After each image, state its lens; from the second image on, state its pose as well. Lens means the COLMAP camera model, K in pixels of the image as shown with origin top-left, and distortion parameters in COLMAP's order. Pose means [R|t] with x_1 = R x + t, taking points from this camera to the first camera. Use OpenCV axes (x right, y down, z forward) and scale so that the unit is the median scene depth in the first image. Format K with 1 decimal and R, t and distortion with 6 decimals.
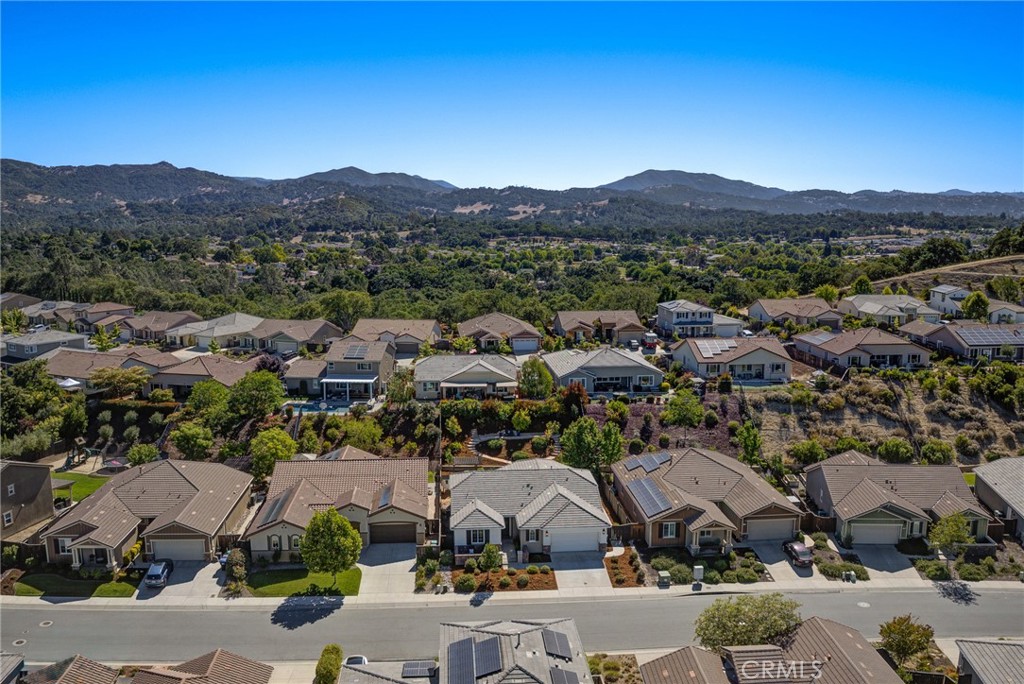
lens RADIAL K [[851.4, 0, 516.9], [0, 851.4, 345.4], [0, 0, 1]] dist [-0.100664, -0.021306]
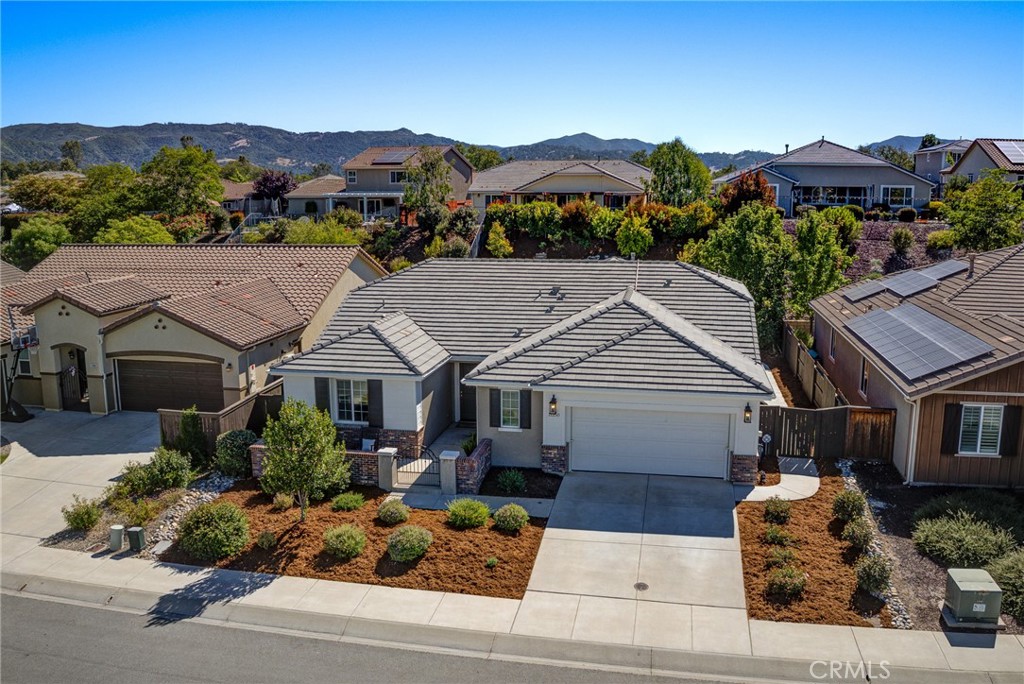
lens RADIAL K [[851.4, 0, 518.0], [0, 851.4, 336.8], [0, 0, 1]] dist [-0.100664, -0.021306]
pose [[0.964229, 0.045153, -0.261197, 0.074543], [-0.038763, 0.998811, 0.029566, 0.138664], [0.262222, -0.018383, 0.964833, 0.515936]]
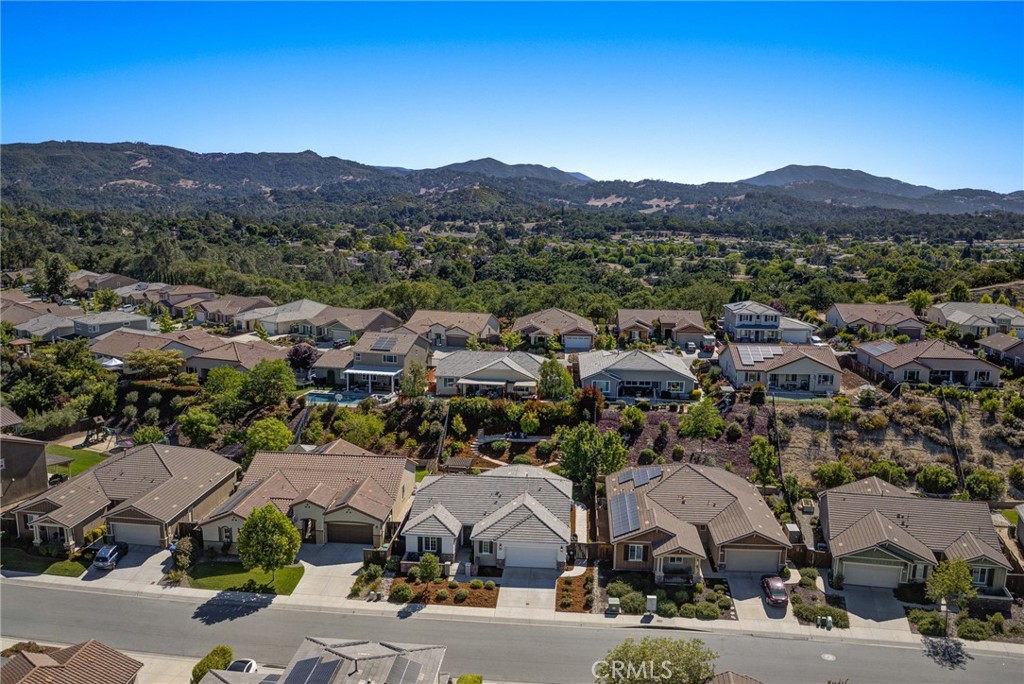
lens RADIAL K [[851.4, 0, 515.6], [0, 851.4, 342.6], [0, 0, 1]] dist [-0.100664, -0.021306]
pose [[0.987019, 0.039410, -0.155695, 0.139107], [-0.038553, 0.999220, 0.008525, -0.009585], [0.155910, -0.002412, 0.987768, 0.054263]]
